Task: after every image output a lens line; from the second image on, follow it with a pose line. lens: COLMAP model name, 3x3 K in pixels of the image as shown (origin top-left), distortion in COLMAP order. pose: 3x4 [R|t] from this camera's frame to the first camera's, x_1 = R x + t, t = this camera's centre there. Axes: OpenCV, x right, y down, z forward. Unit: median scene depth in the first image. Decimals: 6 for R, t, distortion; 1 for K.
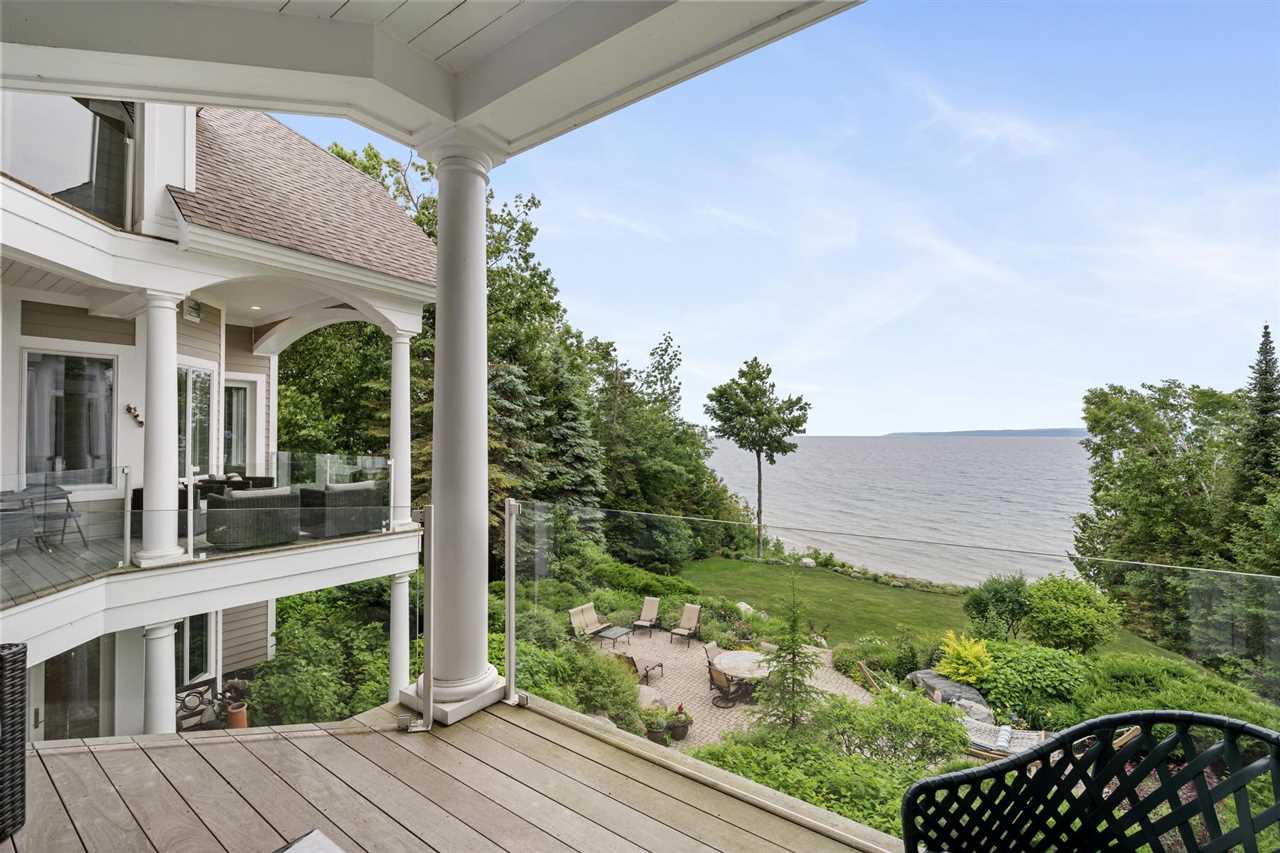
lens RADIAL K [[555.3, 0, 640.0], [0, 555.3, 426.5], [0, 0, 1]] dist [0.019498, -0.000028]
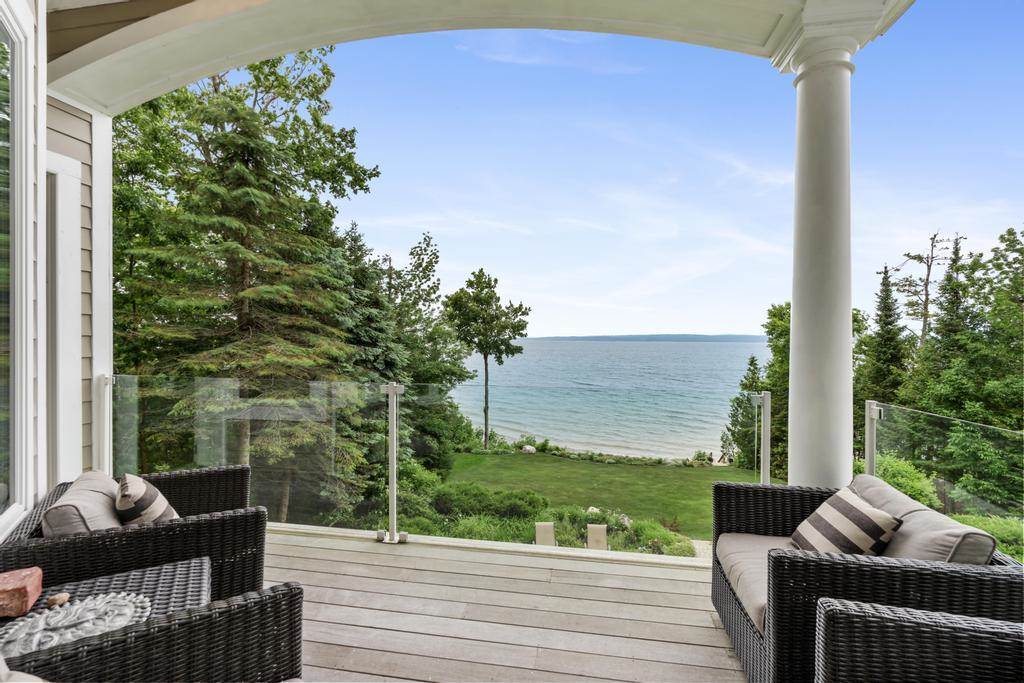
lens RADIAL K [[464.4, 0, 512.5], [0, 464.4, 355.7], [0, 0, 1]] dist [-0.000592, -0.000091]
pose [[0.896976, -0.009408, 0.441980, -0.150954], [-0.014393, 0.998622, 0.050467, 0.003263], [-0.441846, -0.051630, 0.895604, 0.167012]]
